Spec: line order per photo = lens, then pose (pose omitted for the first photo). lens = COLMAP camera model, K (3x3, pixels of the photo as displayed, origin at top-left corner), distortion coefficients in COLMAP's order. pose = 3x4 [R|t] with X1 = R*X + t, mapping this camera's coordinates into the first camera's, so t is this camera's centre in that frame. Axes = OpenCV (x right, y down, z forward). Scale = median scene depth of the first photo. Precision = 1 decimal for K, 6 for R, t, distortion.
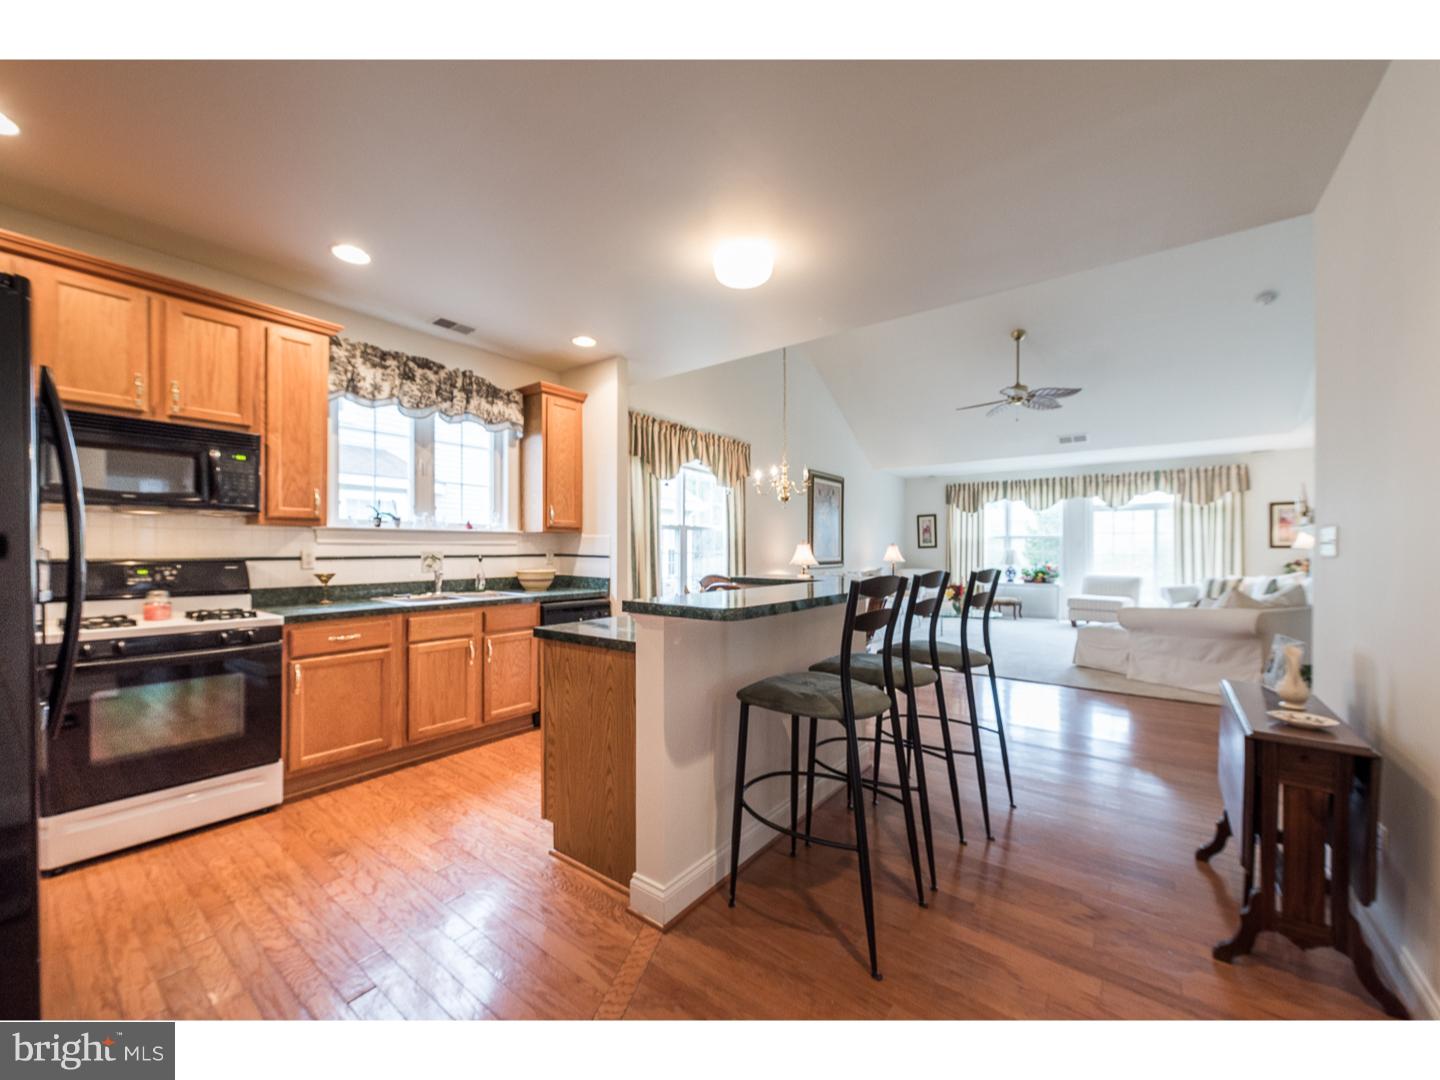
lens RADIAL K [[568.9, 0, 713.0], [0, 568.9, 550.3], [0, 0, 1]] dist [0.000745, 0.000119]
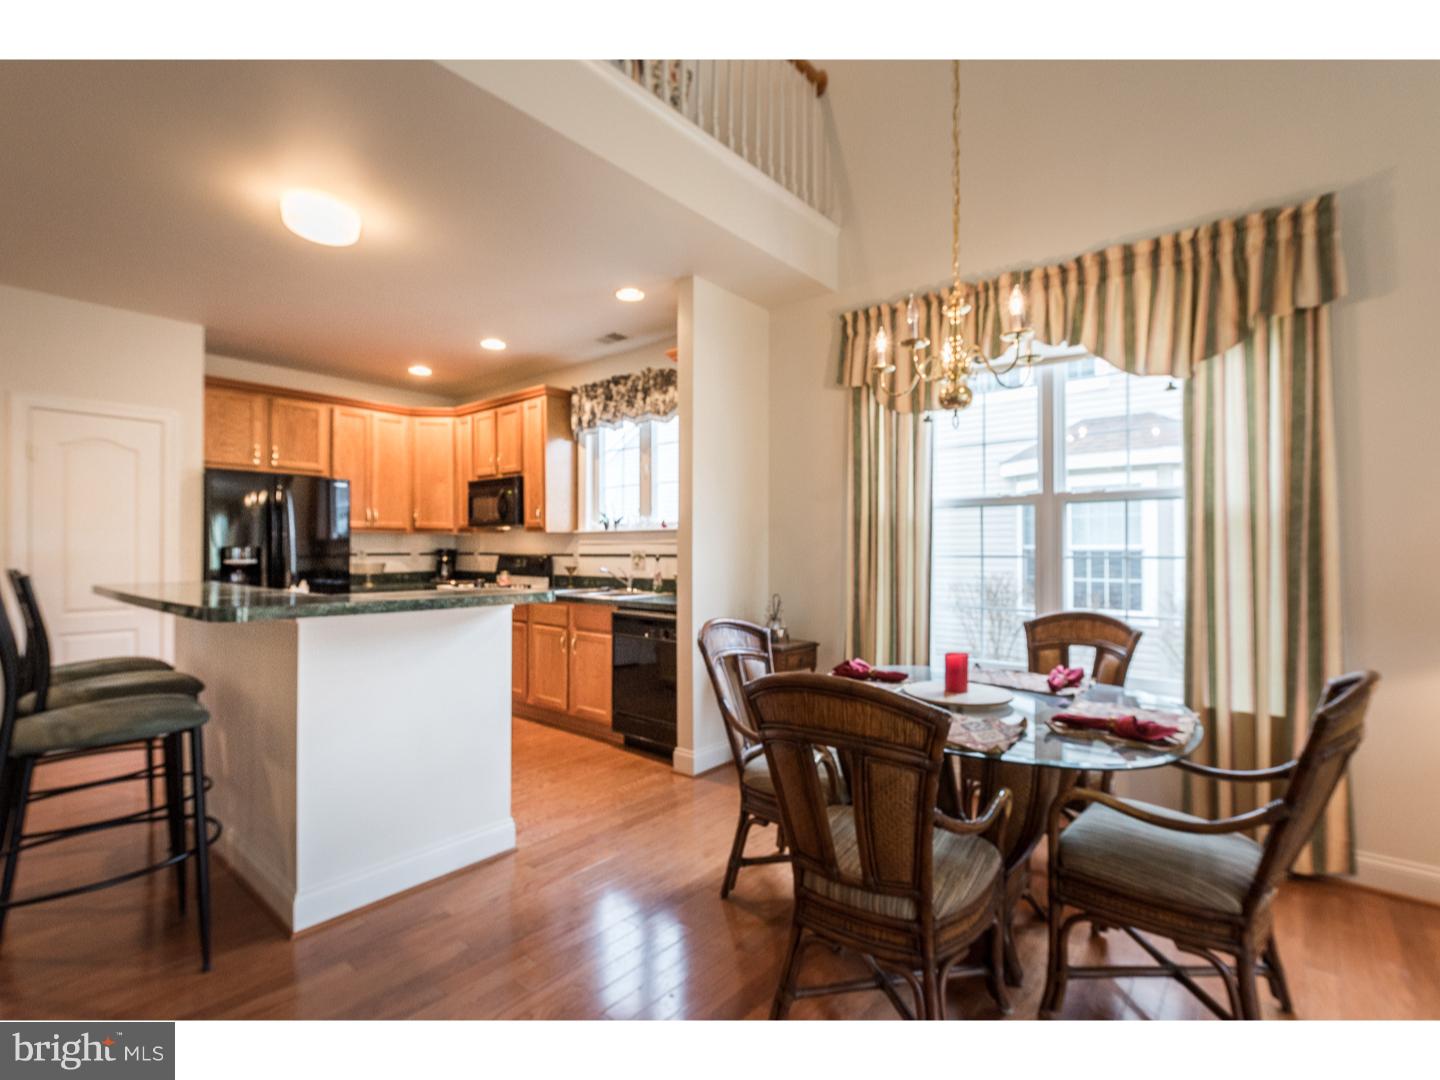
lens RADIAL K [[707.8, 0, 712.7], [0, 707.8, 552.1], [0, 0, 1]] dist [0.000933, 0.000202]
pose [[-0.084029, 0.000407, -0.996463, 0.840694], [-0.004790, 0.999988, 0.000812, 0.003421], [0.996452, 0.004841, -0.084026, 1.291059]]
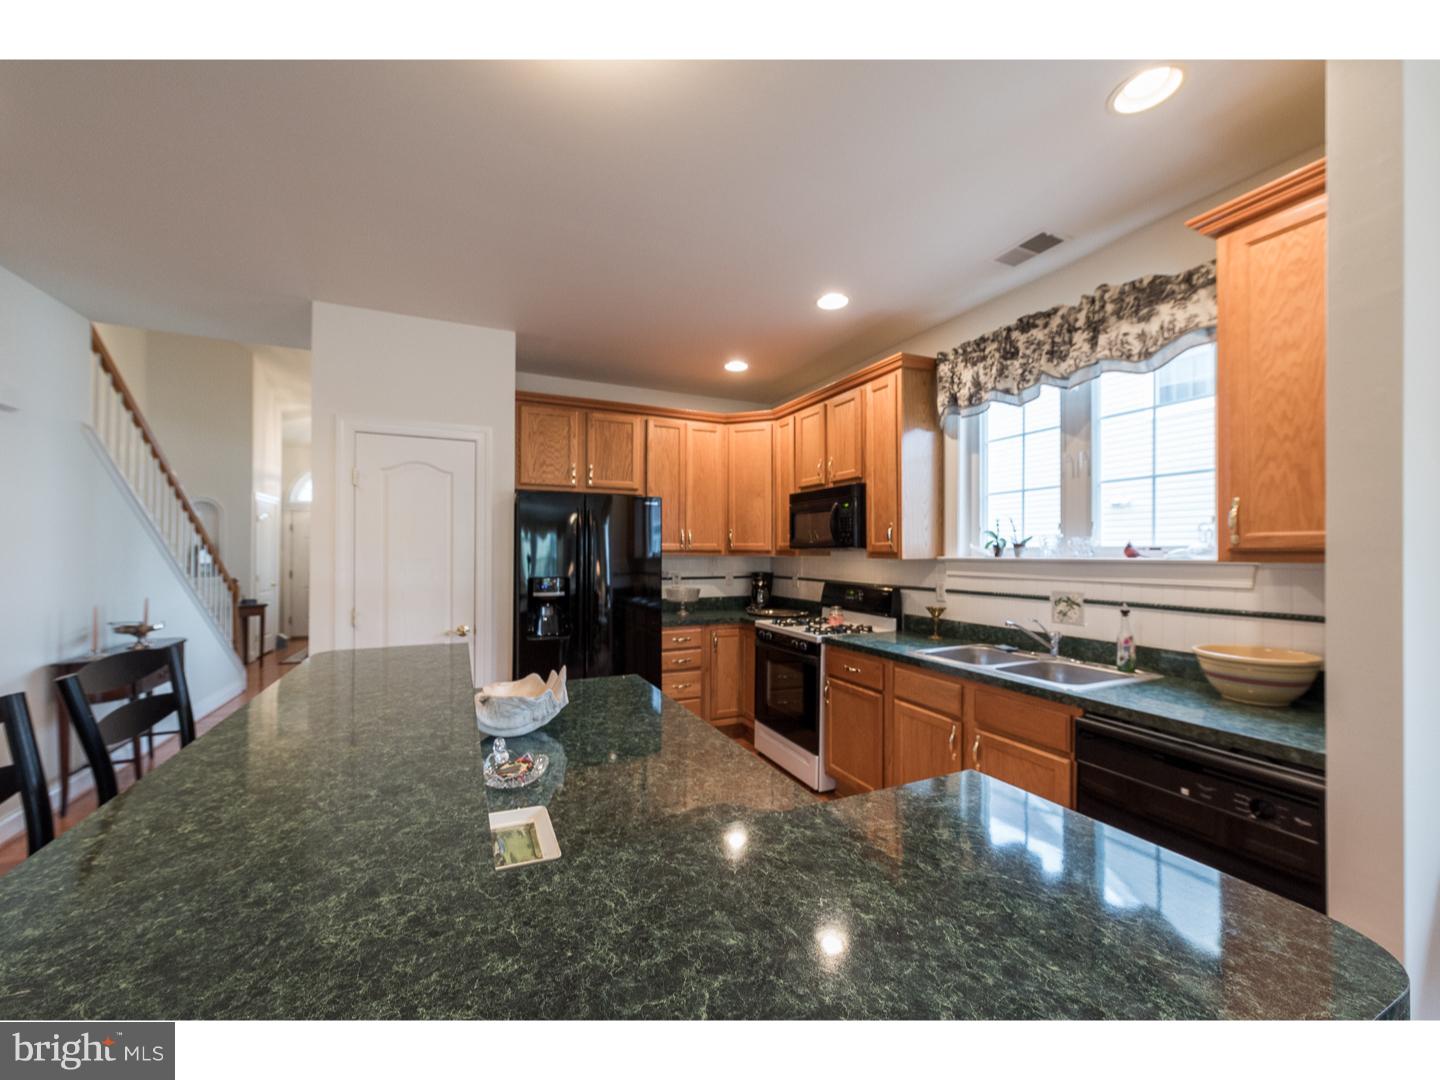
lens RADIAL K [[568.9, 0, 713.0], [0, 568.9, 550.3], [0, 0, 1]] dist [0.000745, 0.000119]
pose [[-0.480228, -0.005526, -0.877126, 0.291077], [-0.004845, 0.999982, -0.003647, -0.043274], [0.877130, 0.002498, -0.480246, 0.988336]]
